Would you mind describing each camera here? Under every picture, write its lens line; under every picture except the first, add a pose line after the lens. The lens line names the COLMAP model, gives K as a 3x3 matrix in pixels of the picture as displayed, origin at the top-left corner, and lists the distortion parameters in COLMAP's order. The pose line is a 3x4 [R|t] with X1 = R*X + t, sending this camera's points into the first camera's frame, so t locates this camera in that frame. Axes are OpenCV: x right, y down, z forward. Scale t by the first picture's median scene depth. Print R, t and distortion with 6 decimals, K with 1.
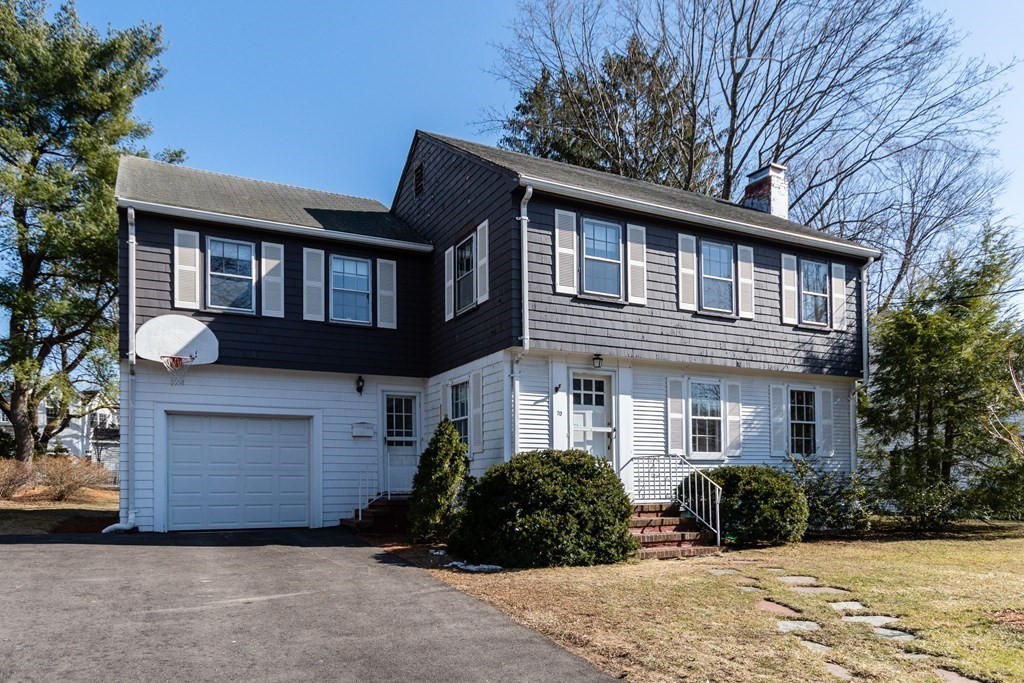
lens RADIAL K [[621.0, 0, 512.1], [0, 621.0, 342.9], [0, 0, 1]] dist [0.004013, -0.004438]
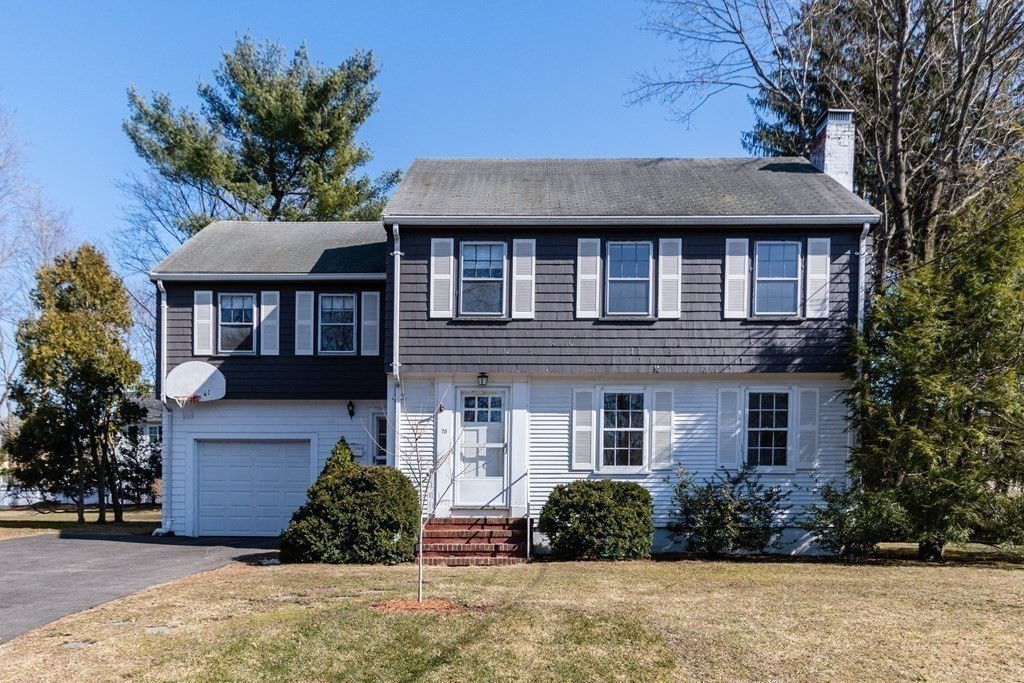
lens RADIAL K [[736.4, 0, 511.9], [0, 736.4, 340.6], [0, 0, 1]] dist [-0.000782, 0.000814]
pose [[0.912473, -0.083540, -0.400517, 0.618722], [0.083544, 0.996351, -0.017485, -0.007778], [0.400516, -0.017506, 0.916122, -0.086585]]
